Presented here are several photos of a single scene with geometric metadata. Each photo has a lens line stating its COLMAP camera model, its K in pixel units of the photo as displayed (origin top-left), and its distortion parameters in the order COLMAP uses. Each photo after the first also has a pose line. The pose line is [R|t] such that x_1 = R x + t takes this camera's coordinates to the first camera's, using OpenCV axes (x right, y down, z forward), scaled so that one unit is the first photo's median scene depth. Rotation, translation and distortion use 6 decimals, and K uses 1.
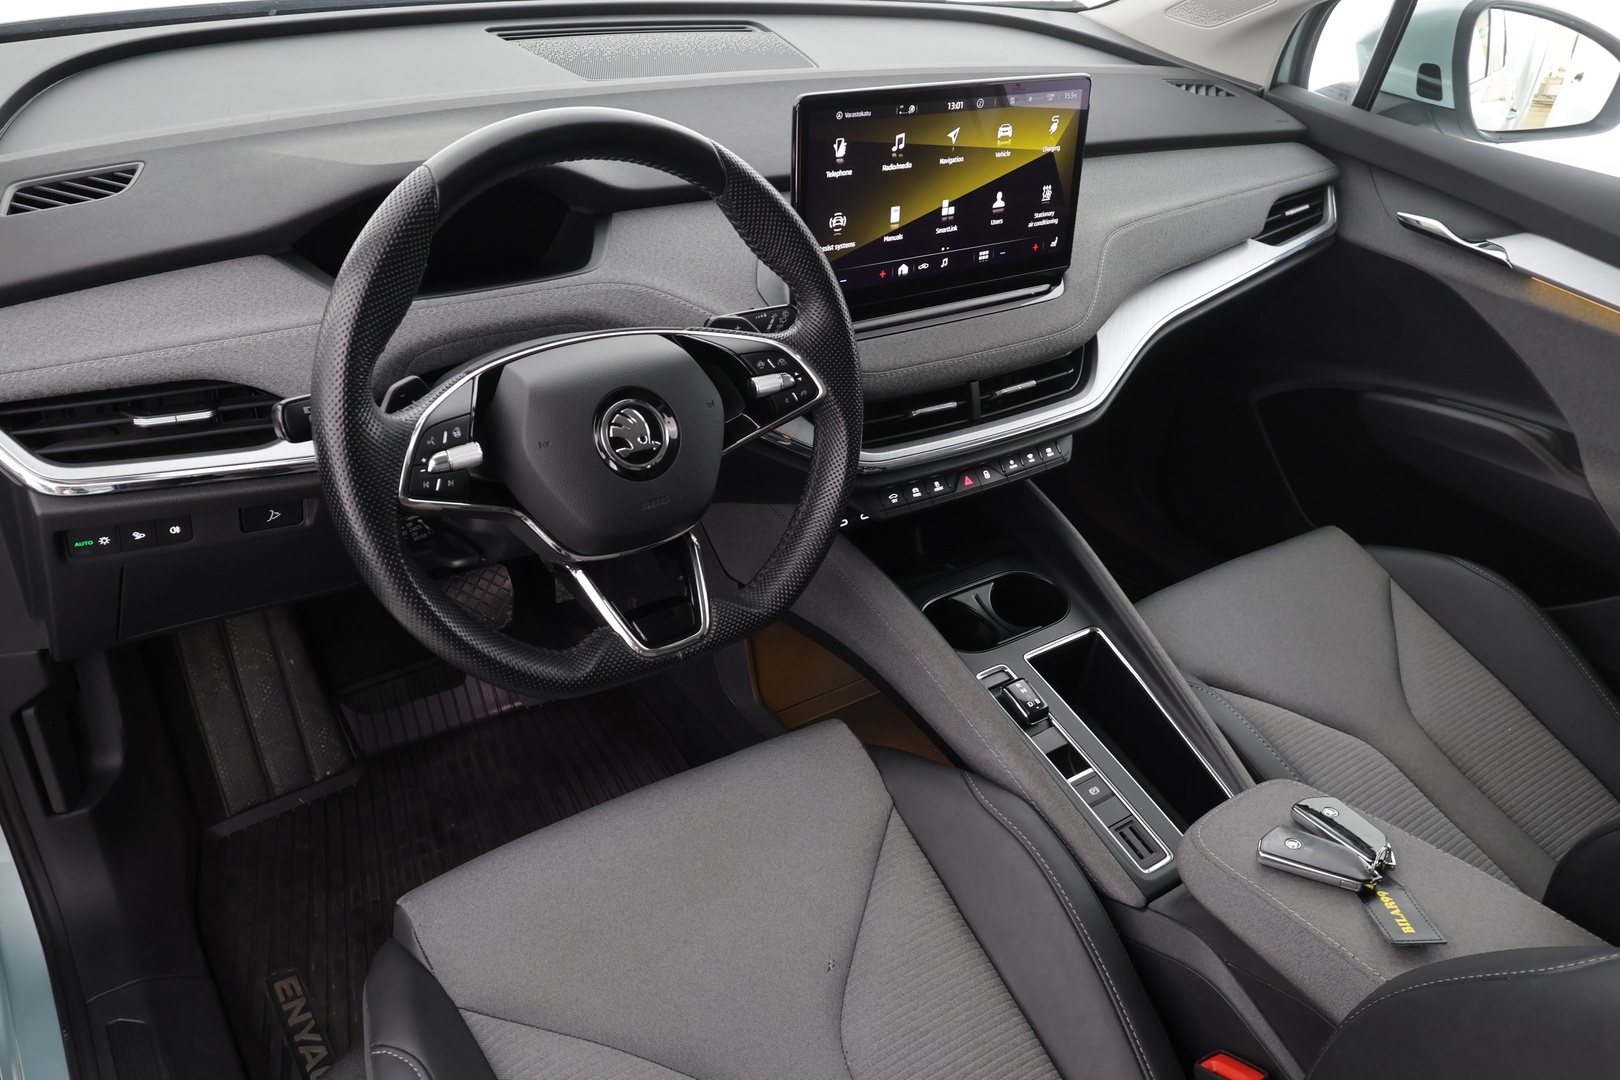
lens RADIAL K [[1260.5, 0, 809.9], [0, 1260.5, 541.2], [0, 0, 1]] dist [0.008366, 0.000665]
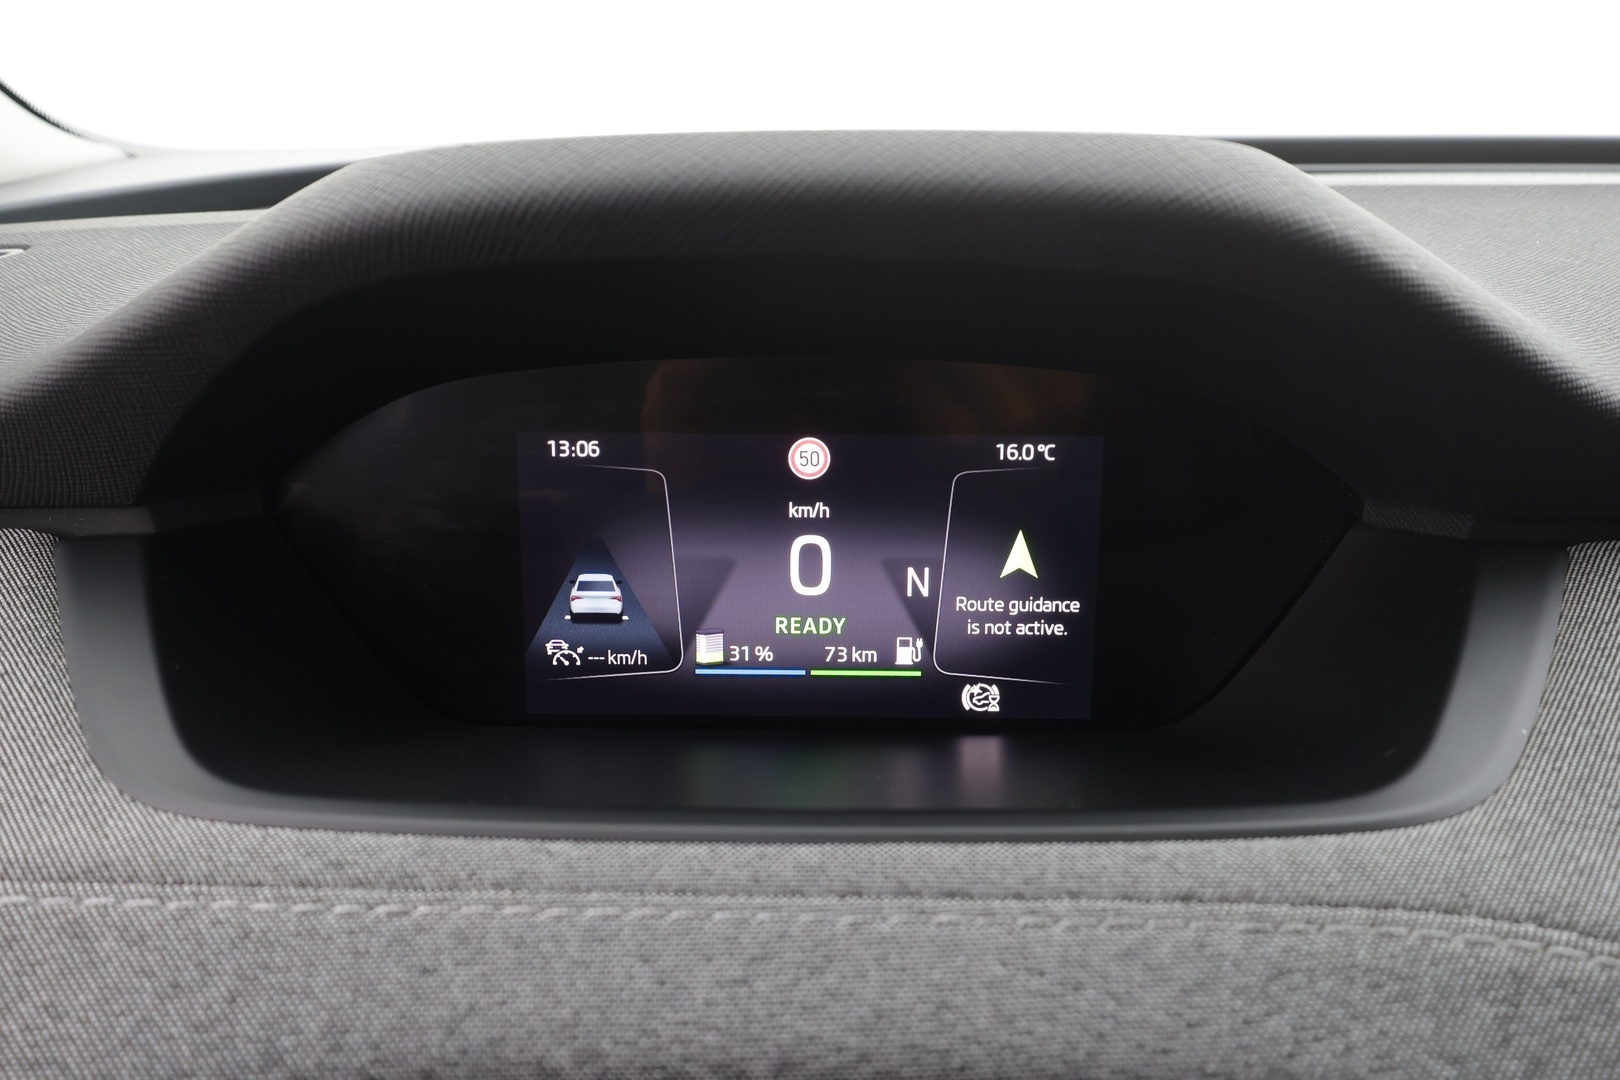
lens RADIAL K [[1298.1, 0, 809.6], [0, 1298.1, 538.2], [0, 0, 1]] dist [0.006162, 0.001398]
pose [[0.811357, 0.082813, -0.578655, -0.141330], [-0.257074, 0.939597, -0.225986, -0.188177], [0.524988, 0.332113, 0.783638, 0.801003]]
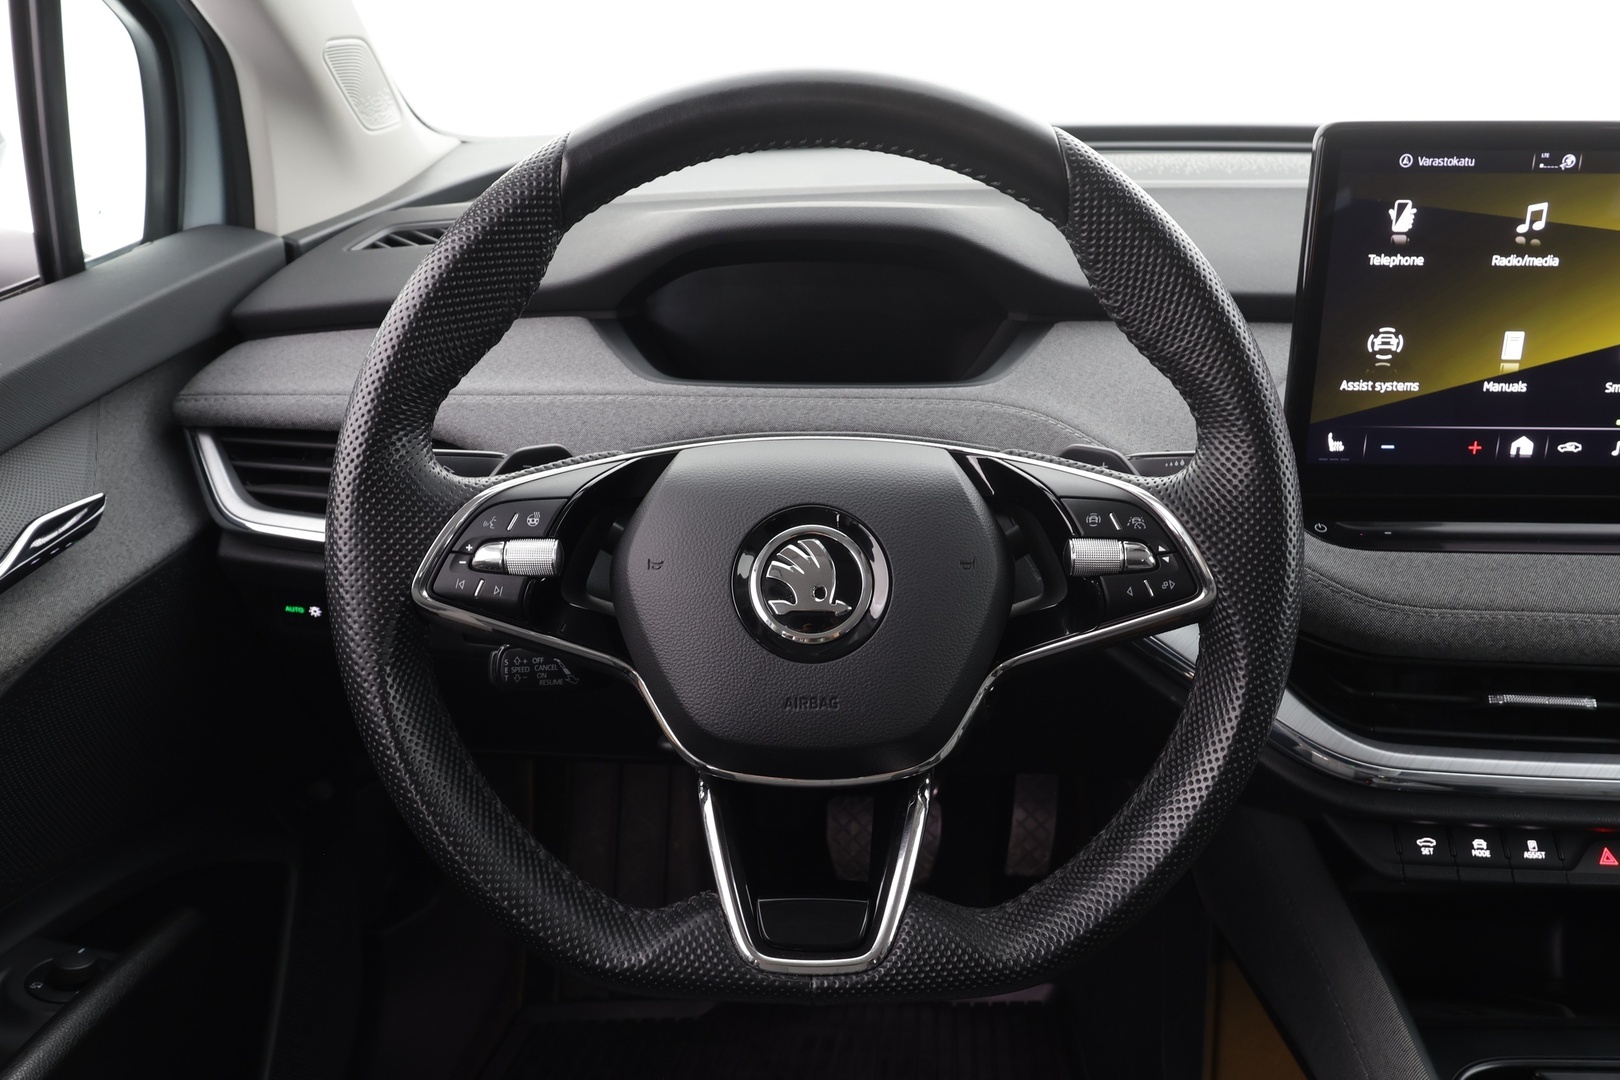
lens RADIAL K [[1260.5, 0, 808.4], [0, 1260.5, 537.4], [0, 0, 1]] dist [0.008366, 0.000665]
pose [[0.802309, 0.144476, -0.579160, 0.161976], [-0.262837, 0.956648, -0.125464, -0.024692], [0.535926, 0.252886, 0.805501, 0.417435]]
